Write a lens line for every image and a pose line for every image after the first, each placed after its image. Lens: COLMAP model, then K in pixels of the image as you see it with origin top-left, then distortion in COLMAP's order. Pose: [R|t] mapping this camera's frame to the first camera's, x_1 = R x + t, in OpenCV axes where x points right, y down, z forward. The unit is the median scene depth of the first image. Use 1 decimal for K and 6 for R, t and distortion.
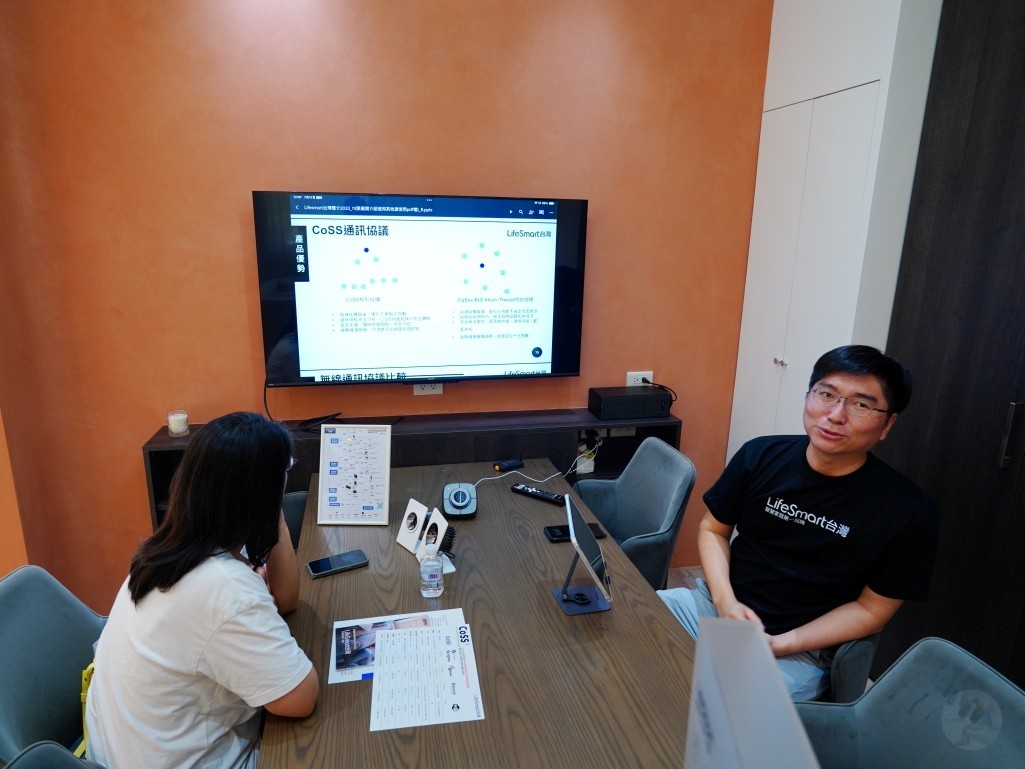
lens RADIAL K [[618.1, 0, 512.5], [0, 618.1, 384.5], [0, 0, 1]] dist [-0.042917, 0.022275]
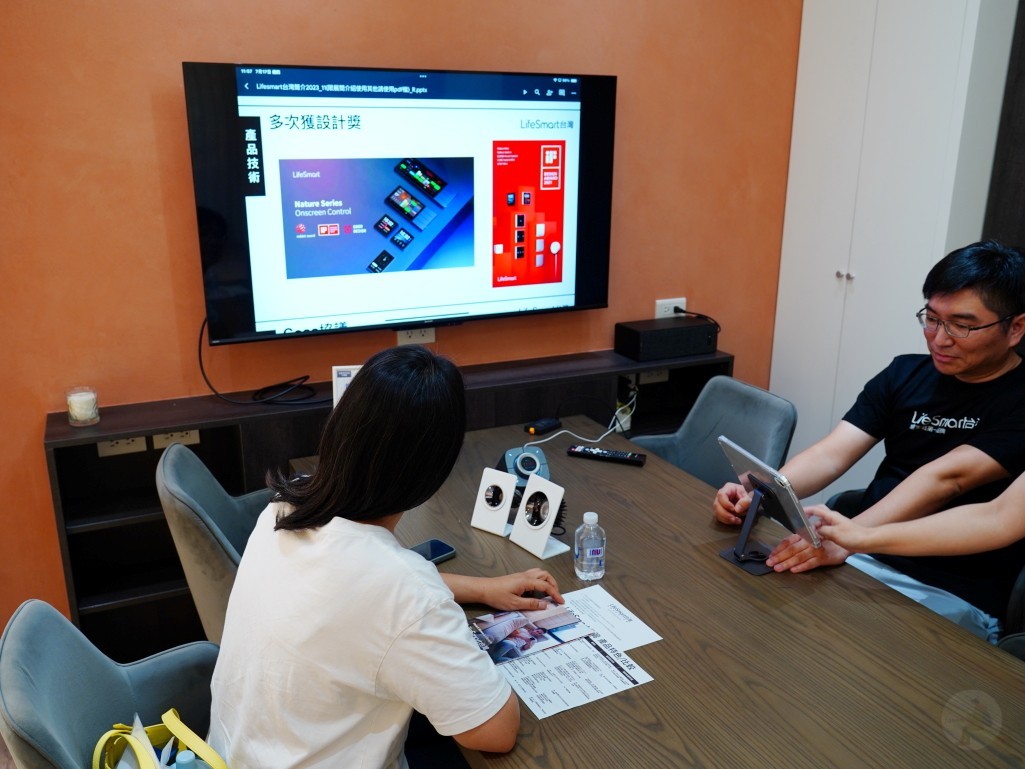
lens RADIAL K [[860.9, 0, 512.5], [0, 860.9, 384.5], [0, 0, 1]] dist [0.001572, -0.007974]
pose [[0.976208, -0.076143, 0.203029, -0.258538], [0.066722, 0.996370, 0.052858, 0.019243], [-0.206317, -0.038054, 0.977745, -0.040195]]
